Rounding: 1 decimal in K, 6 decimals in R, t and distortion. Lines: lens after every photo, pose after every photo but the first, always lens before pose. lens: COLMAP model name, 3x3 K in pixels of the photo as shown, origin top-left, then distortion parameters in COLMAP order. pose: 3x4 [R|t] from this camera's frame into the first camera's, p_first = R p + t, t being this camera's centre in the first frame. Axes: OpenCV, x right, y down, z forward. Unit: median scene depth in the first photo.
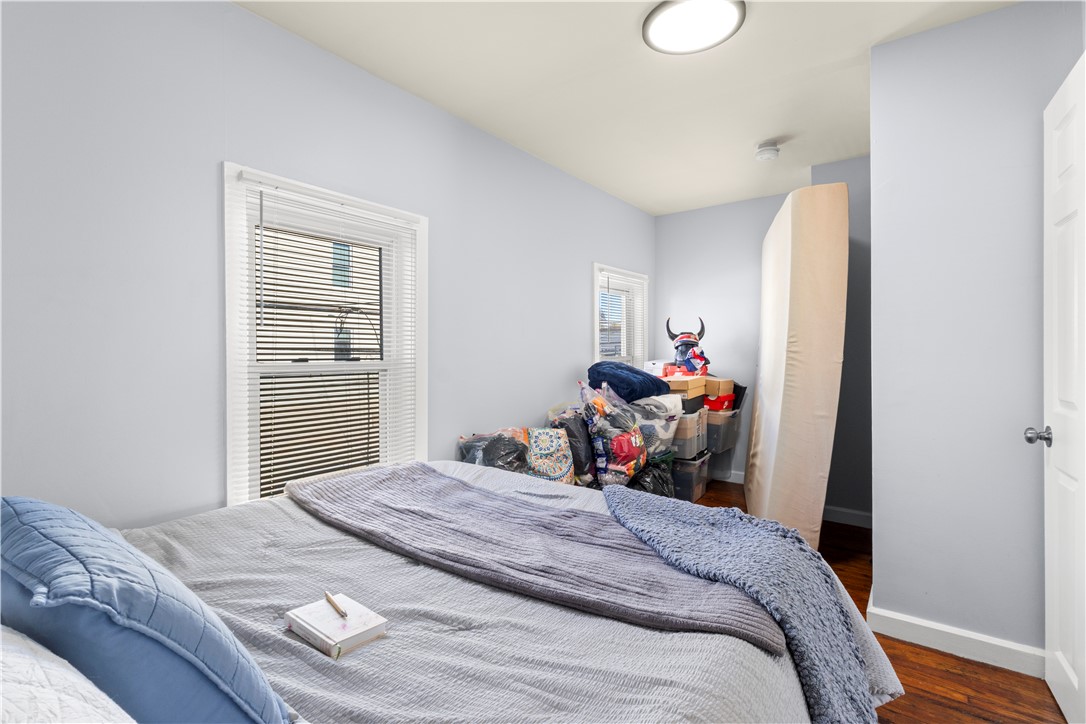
lens RADIAL K [[502.8, 0, 540.1], [0, 502.8, 360.6], [0, 0, 1]] dist [0.000305, 0.002429]
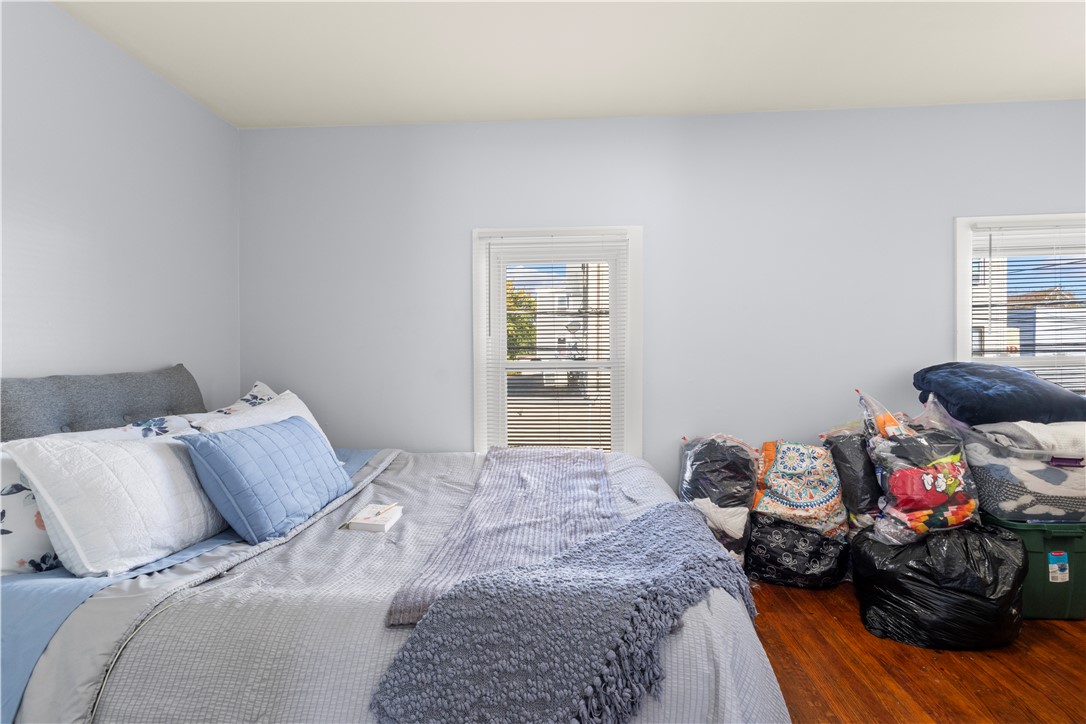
lens RADIAL K [[502.8, 0, 541.9], [0, 502.8, 365.5], [0, 0, 1]] dist [0.000305, 0.002429]
pose [[0.554849, 0.014032, -0.831833, 0.462408], [-0.006400, 0.999900, 0.012598, -0.000760], [0.831927, -0.001667, 0.554883, 0.195823]]
